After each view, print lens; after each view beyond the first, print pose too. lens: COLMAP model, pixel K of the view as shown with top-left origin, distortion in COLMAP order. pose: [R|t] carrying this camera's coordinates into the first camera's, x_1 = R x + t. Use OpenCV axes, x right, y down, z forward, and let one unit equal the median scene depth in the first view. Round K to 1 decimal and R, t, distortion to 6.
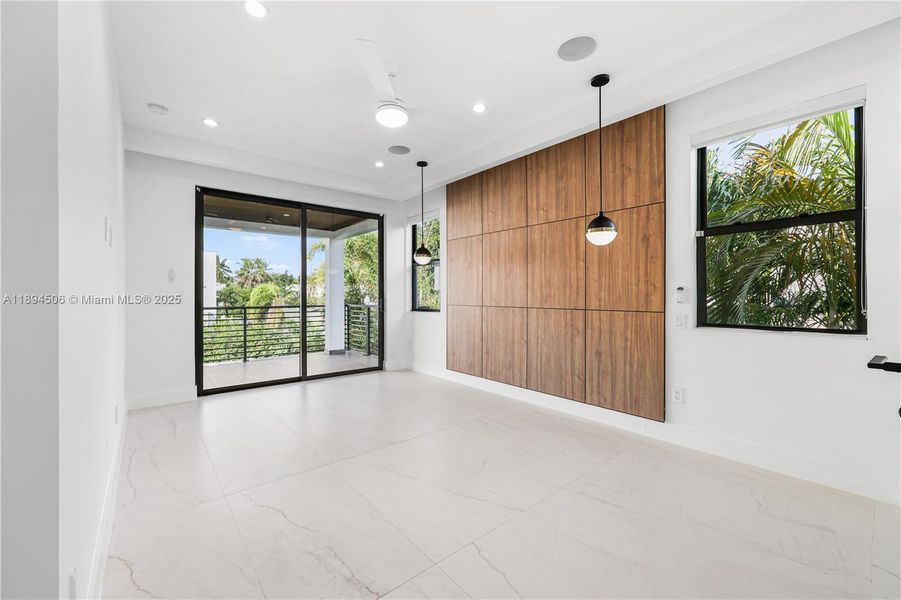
lens RADIAL K [[371.3, 0, 454.5], [0, 371.3, 294.1], [0, 0, 1]] dist [-0.002269, 0.000266]
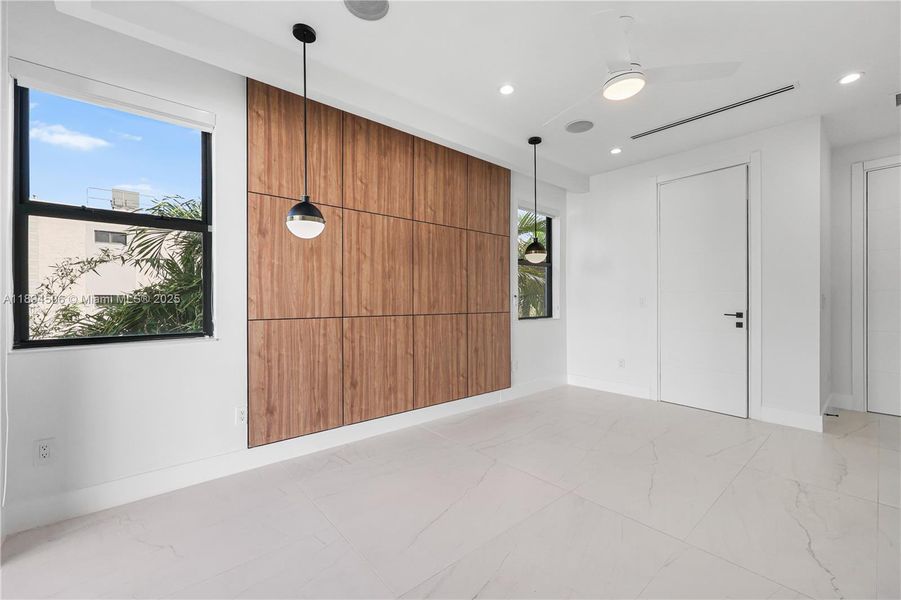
lens RADIAL K [[371.3, 0, 457.7], [0, 371.3, 299.9], [0, 0, 1]] dist [-0.002269, 0.000266]
pose [[-0.026238, 0.001885, 0.999654, -0.661113], [-0.002158, 0.999996, -0.001943, 0.002973], [-0.999653, -0.002208, -0.026234, 0.919045]]
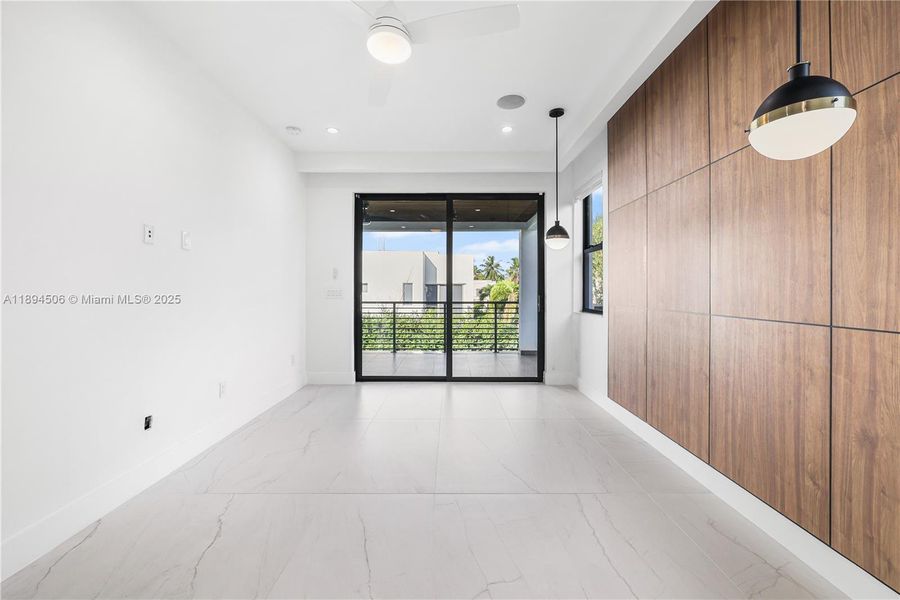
lens RADIAL K [[370.9, 0, 446.7], [0, 370.9, 289.1], [0, 0, 1]] dist [-0.002269, 0.000266]
pose [[0.757859, -0.001953, -0.652416, 0.256900], [0.000450, 0.999997, -0.002470, 0.000284], [0.652419, 0.001578, 0.757857, 0.342080]]
